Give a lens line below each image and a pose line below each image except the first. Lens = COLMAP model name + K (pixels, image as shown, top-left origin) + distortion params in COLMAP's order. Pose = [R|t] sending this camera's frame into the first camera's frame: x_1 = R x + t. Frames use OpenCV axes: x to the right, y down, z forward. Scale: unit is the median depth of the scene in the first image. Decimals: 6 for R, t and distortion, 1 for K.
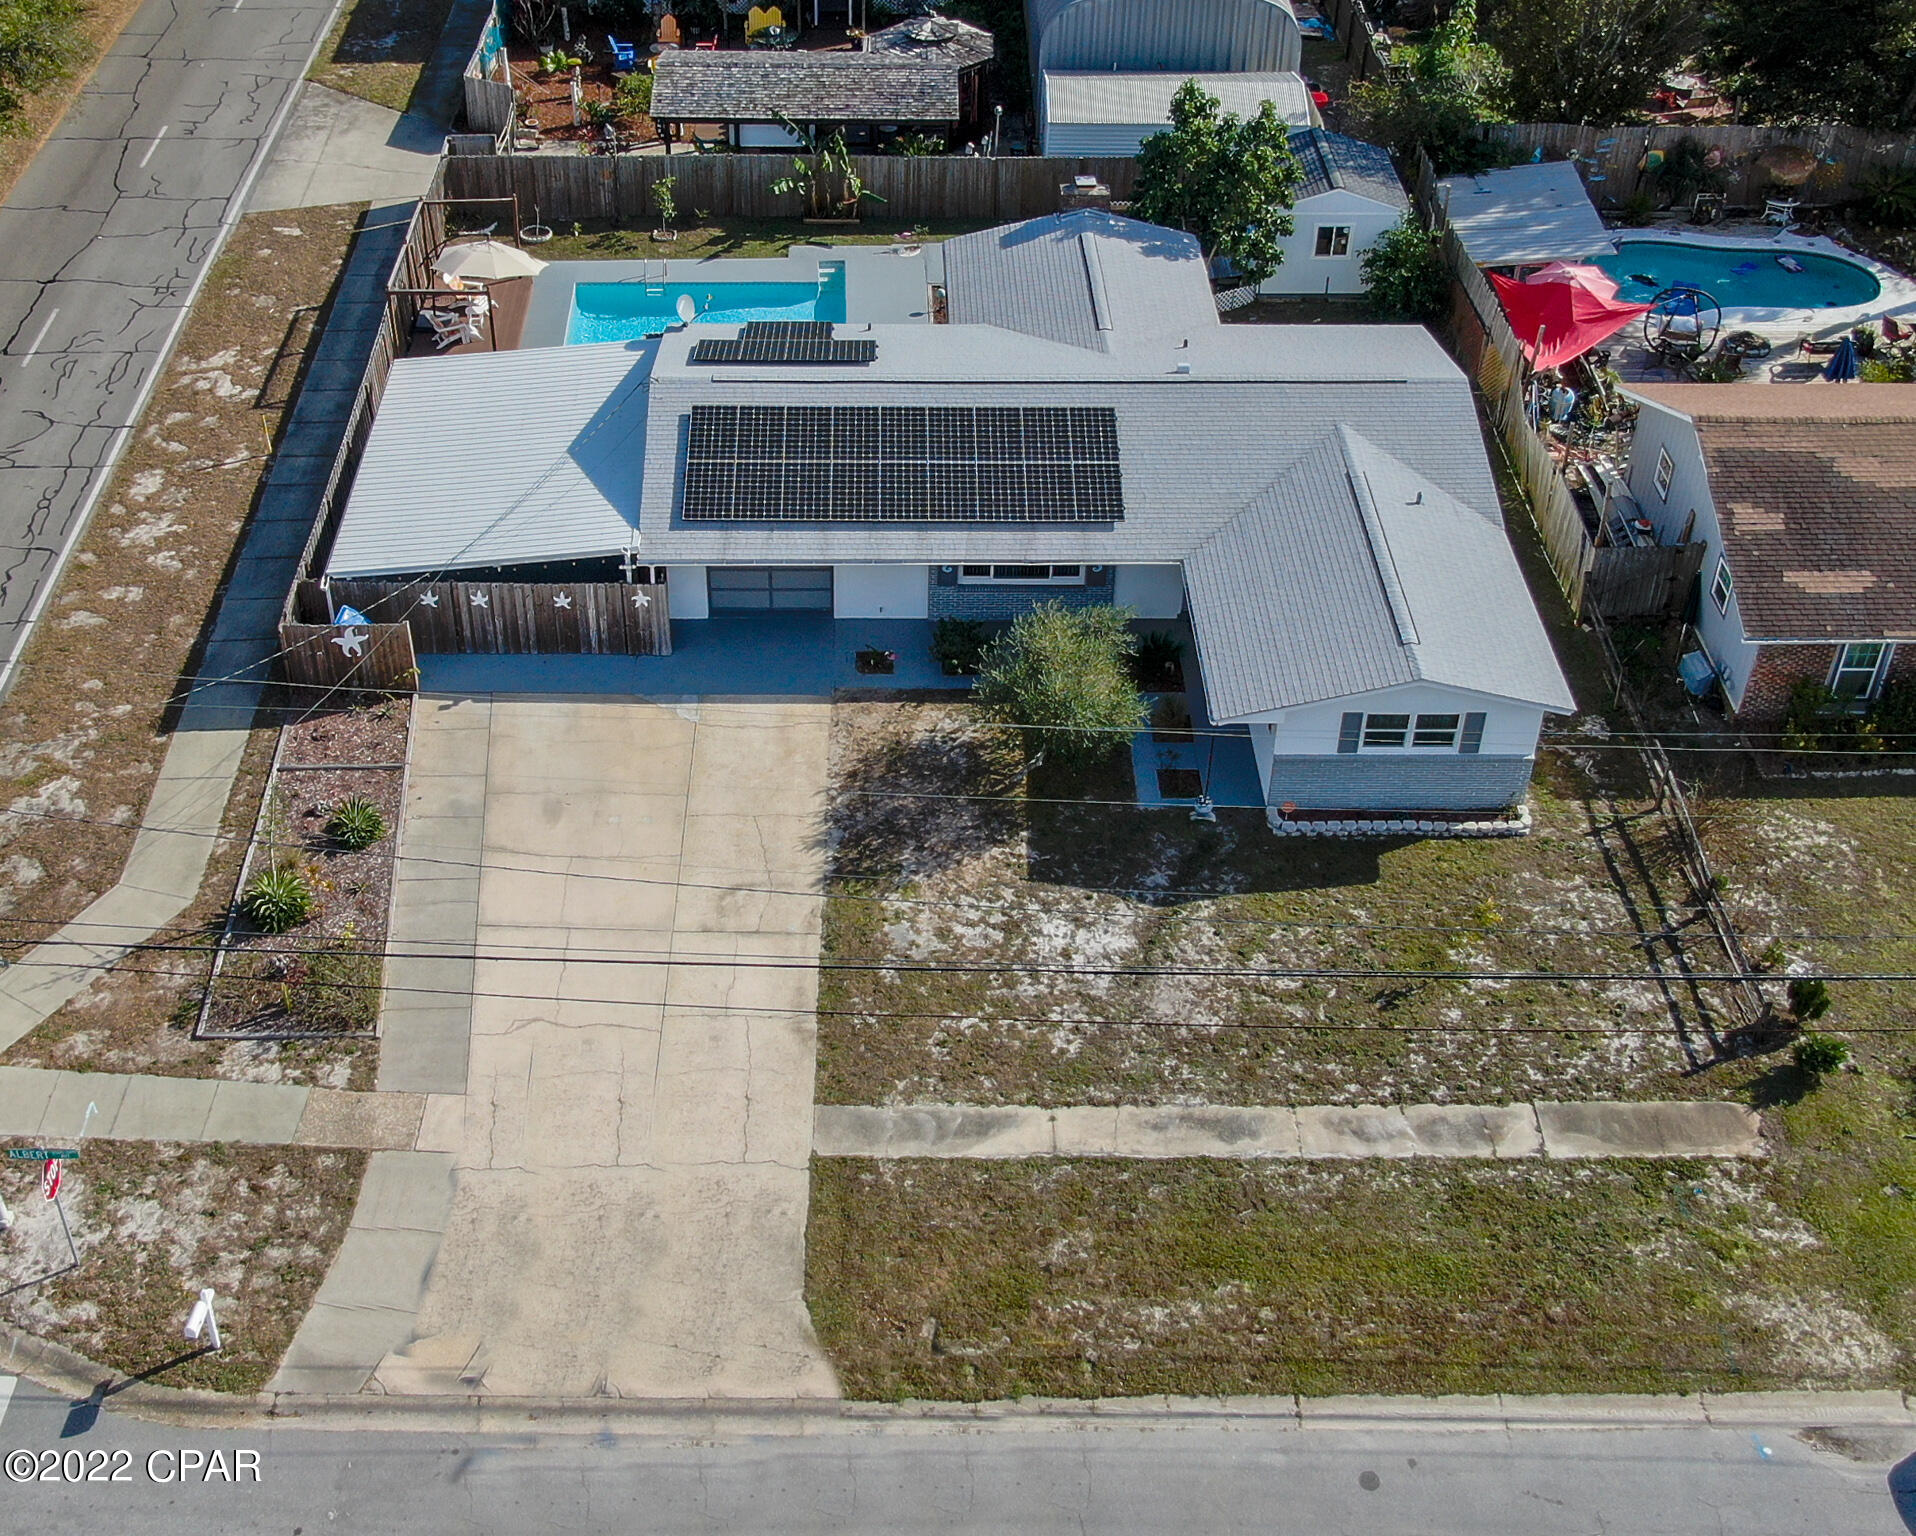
lens RADIAL K [[2269.1, 0, 897.5], [0, 2269.1, 766.6], [0, 0, 1]] dist [-0.089667, 0.000872]
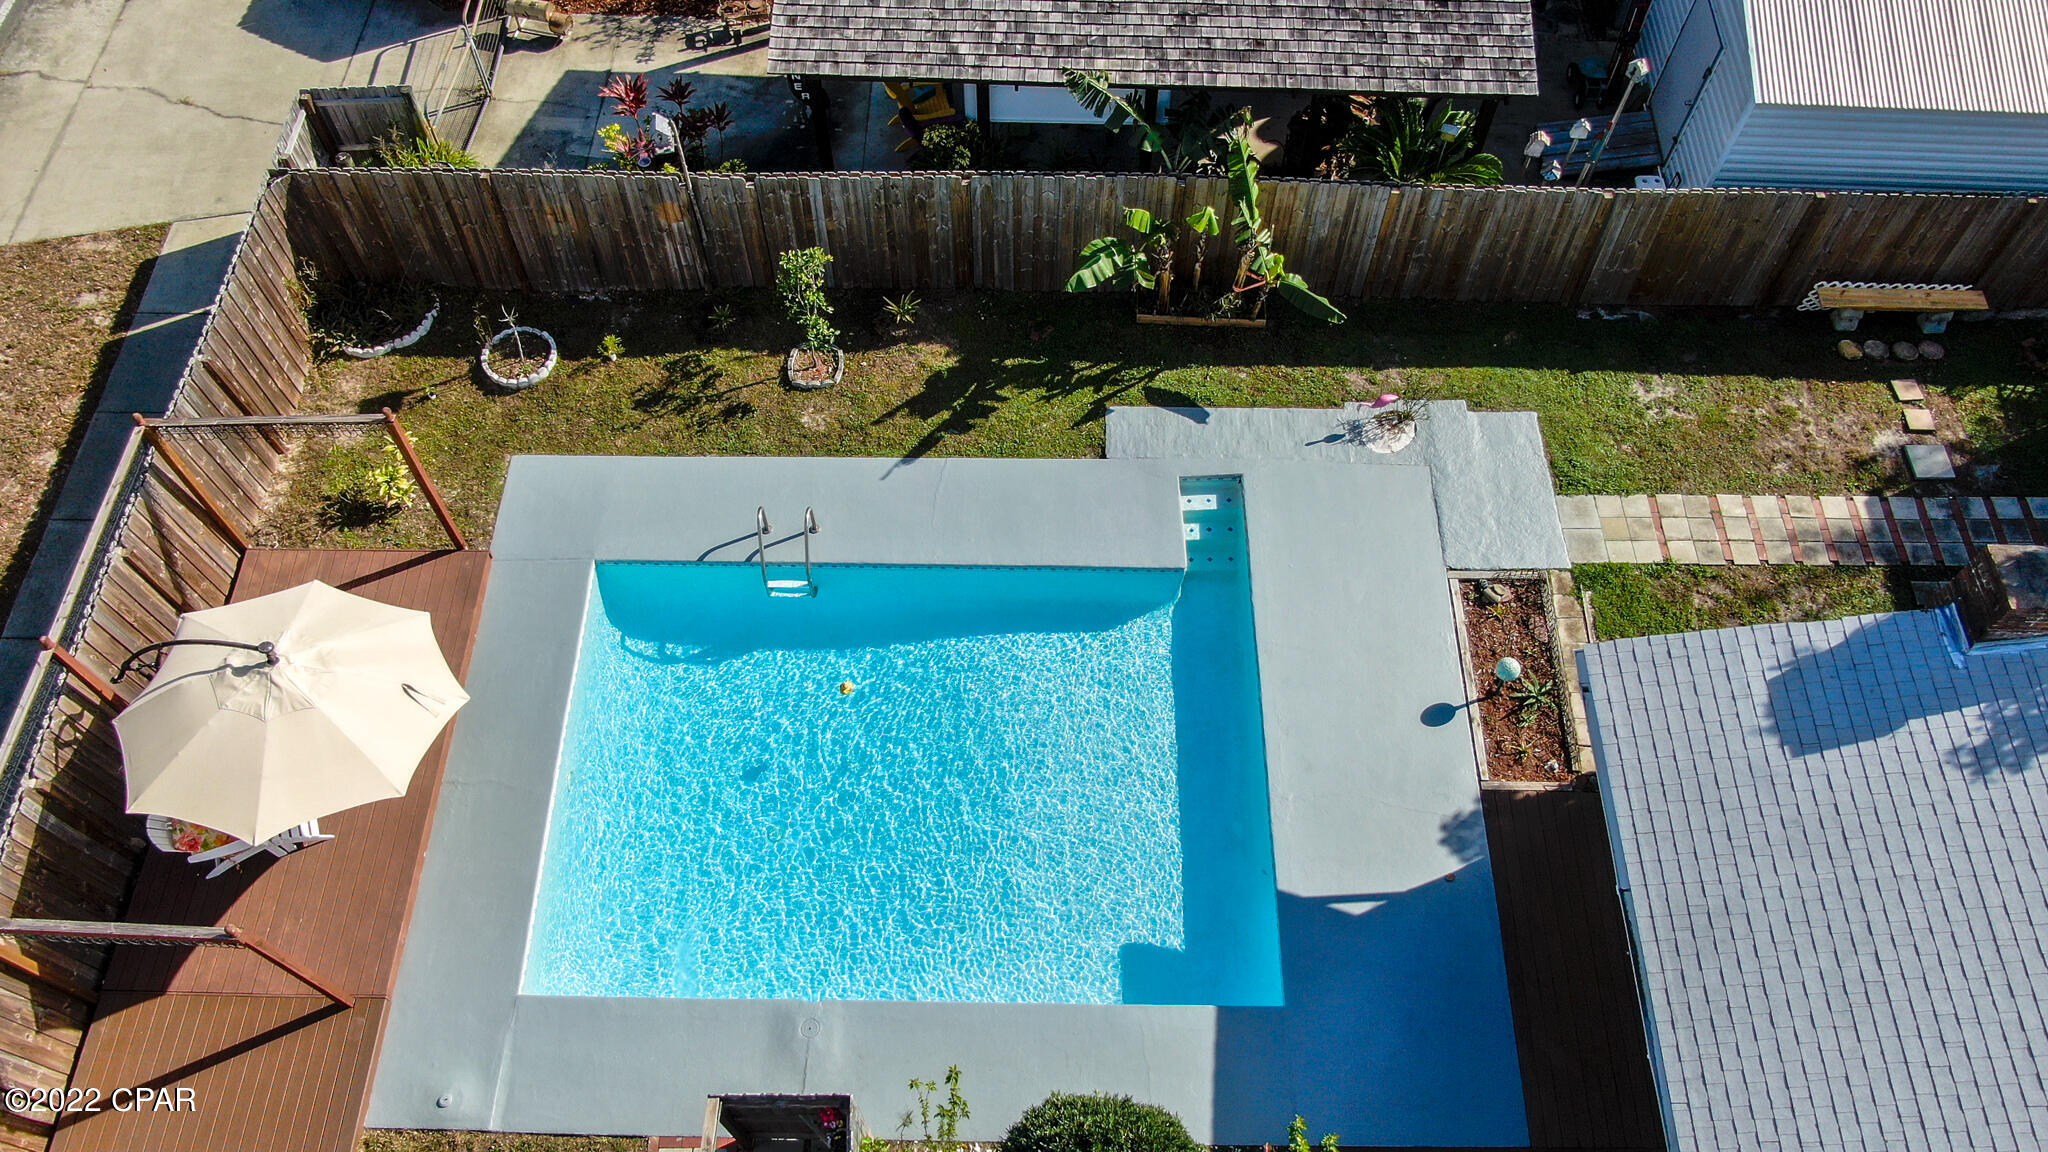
lens RADIAL K [[1480.6, 0, 1024.0], [0, 1480.6, 576.0], [0, 0, 1]] dist [-0.019092, -0.004806]
pose [[0.999248, 0.024958, -0.029666, -0.054352], [-0.013153, 0.938076, 0.346179, -0.297582], [0.036469, -0.345528, 0.937699, 0.725568]]
